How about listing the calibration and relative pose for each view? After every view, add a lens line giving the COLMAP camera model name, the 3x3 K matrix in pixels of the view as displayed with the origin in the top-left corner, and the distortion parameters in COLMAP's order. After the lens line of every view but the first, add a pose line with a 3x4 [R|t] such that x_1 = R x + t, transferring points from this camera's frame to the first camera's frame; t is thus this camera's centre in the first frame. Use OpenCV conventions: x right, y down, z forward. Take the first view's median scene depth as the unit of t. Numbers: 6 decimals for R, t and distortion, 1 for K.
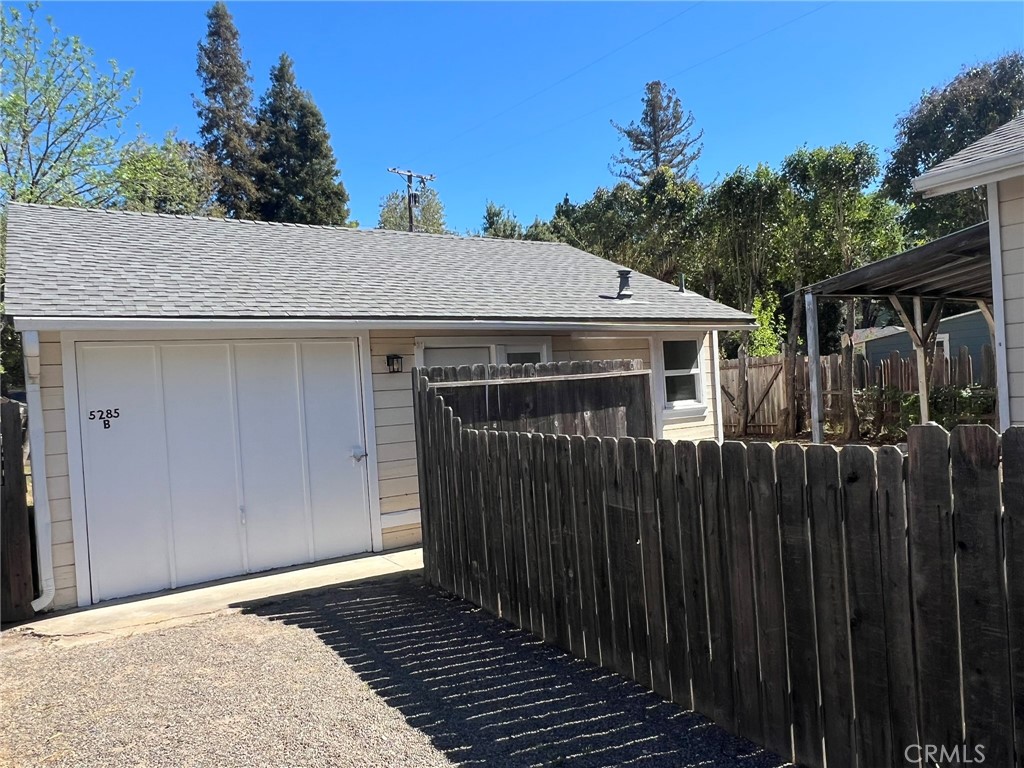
lens RADIAL K [[709.9, 0, 499.1], [0, 709.9, 400.5], [0, 0, 1]] dist [-0.008021, -0.007458]
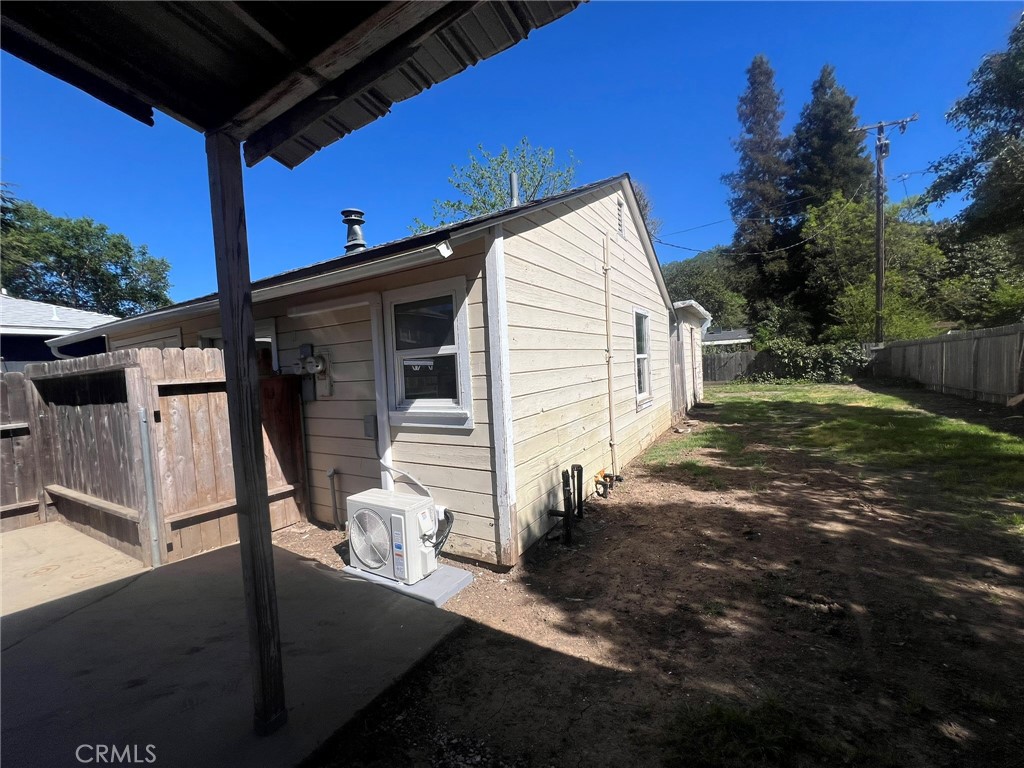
lens RADIAL K [[407.8, 0, 512.2], [0, 407.8, 386.6], [0, 0, 1]] dist [-0.002840, 0.000701]
pose [[0.457816, 0.077710, -0.885644, 0.366859], [0.009926, 0.995664, 0.092494, -0.025762], [0.888991, -0.051137, 0.455060, 0.551224]]
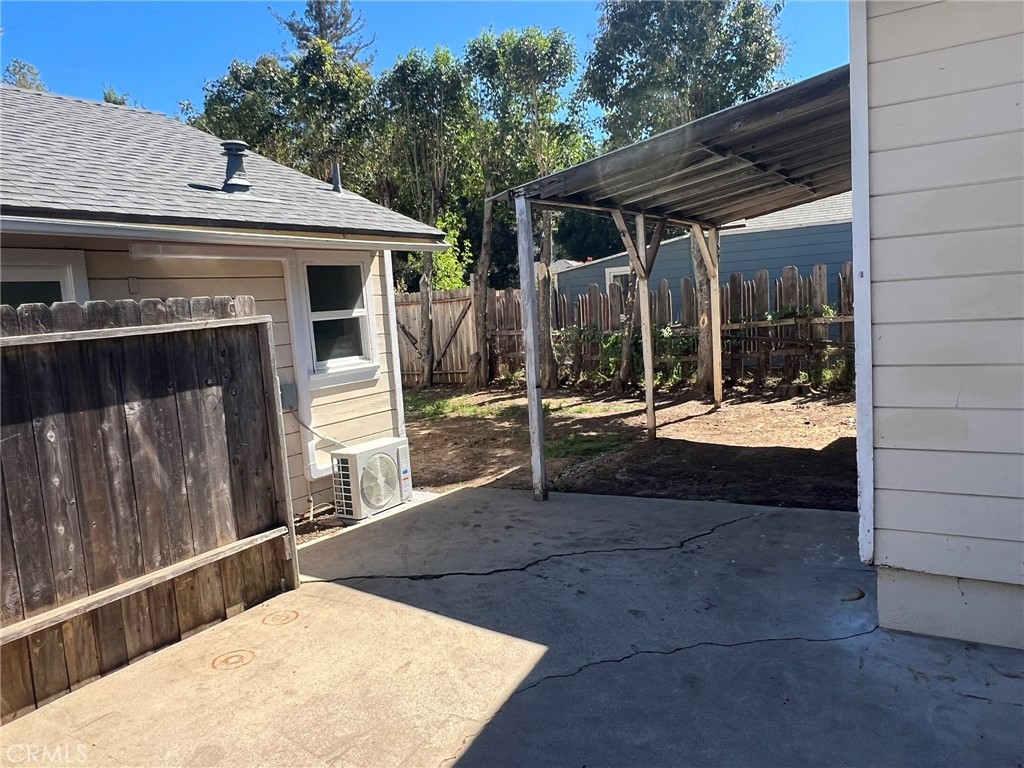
lens RADIAL K [[753.0, 0, 512.9], [0, 753.0, 383.2], [0, 0, 1]] dist [-0.003835, -0.000567]
pose [[0.901285, -0.047019, 0.430668, 0.062149], [0.019351, 0.997470, 0.068405, -0.012939], [-0.432795, -0.053319, 0.899914, 0.188517]]
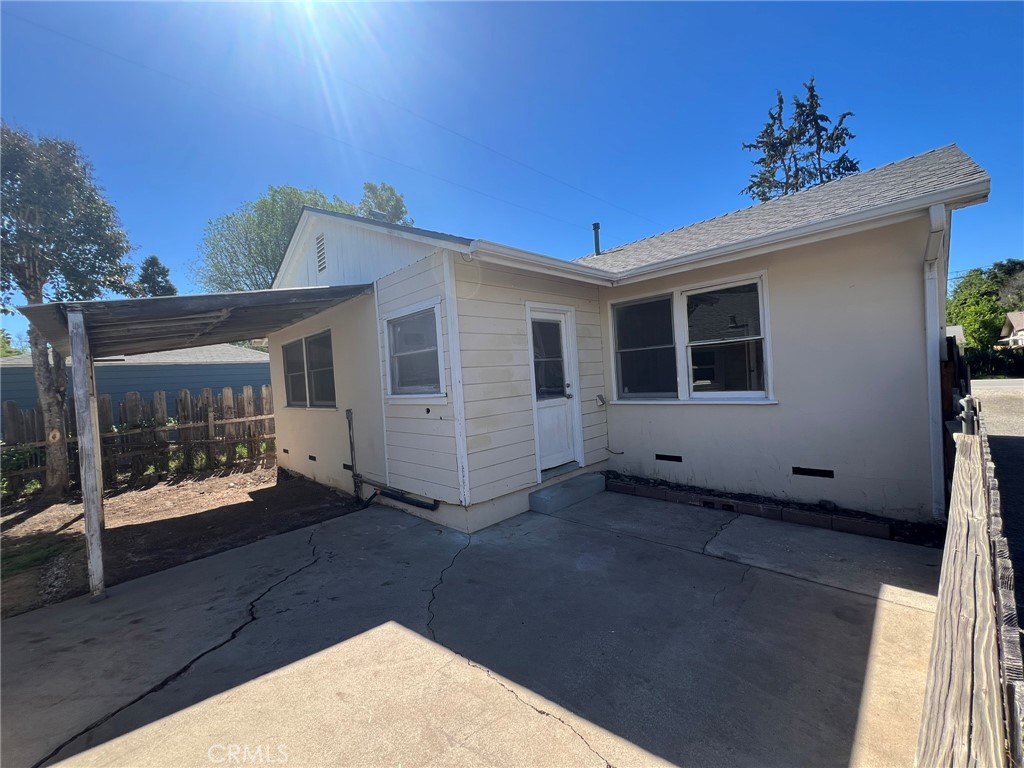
lens RADIAL K [[407.8, 0, 511.7], [0, 407.8, 385.5], [0, 0, 1]] dist [-0.002840, 0.000701]
pose [[-0.214078, 0.055702, 0.975227, -0.027899], [0.093173, 0.994985, -0.036377, -0.011370], [-0.972363, 0.083077, -0.218194, 0.357708]]
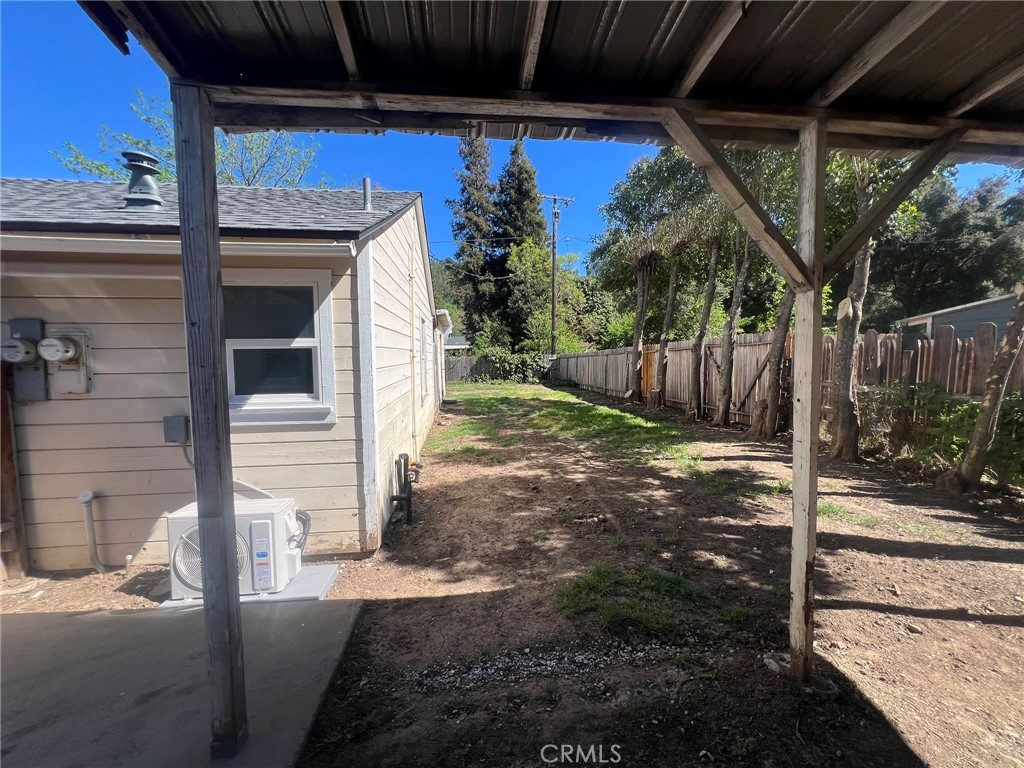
lens RADIAL K [[407.8, 0, 509.0], [0, 407.8, 387.0], [0, 0, 1]] dist [-0.002840, 0.000701]
pose [[0.900963, 0.079450, -0.426559, 0.343841], [-0.049995, 0.995554, 0.079832, -0.024875], [0.431005, -0.050600, 0.900930, 0.480860]]
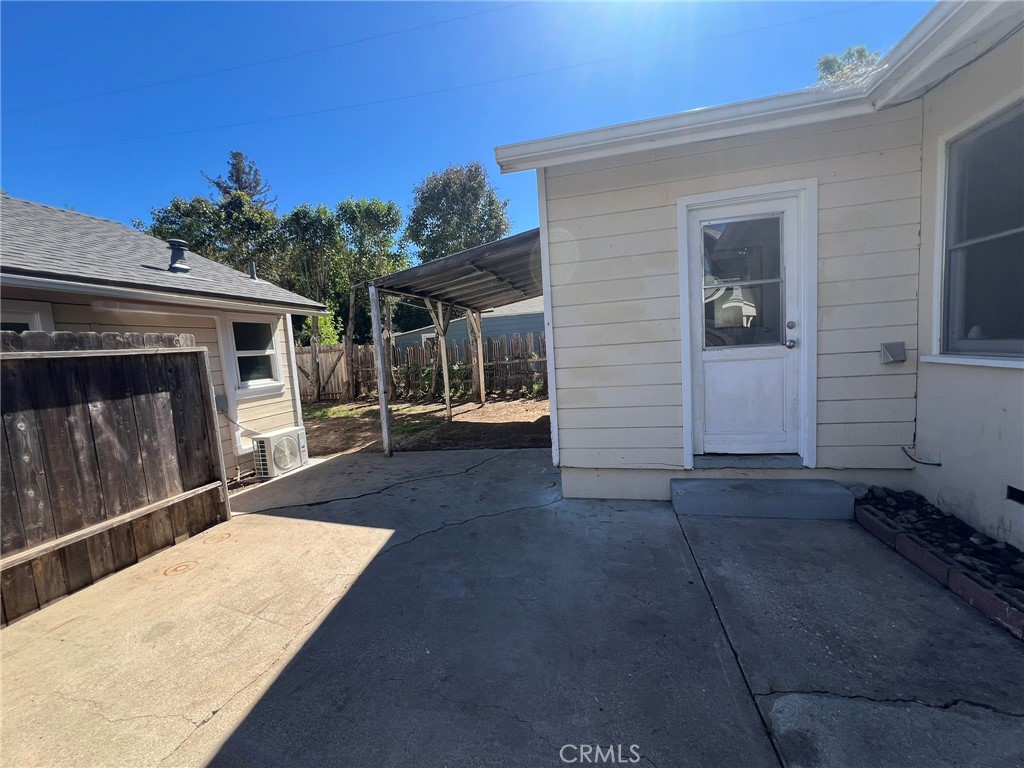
lens RADIAL K [[406.1, 0, 508.9], [0, 406.1, 386.3], [0, 0, 1]] dist [-0.002226, 0.000380]
pose [[0.711276, -0.052679, 0.700936, 0.060898], [0.032453, 0.998585, 0.042117, -0.002194], [-0.702163, -0.007209, 0.711980, 0.187124]]
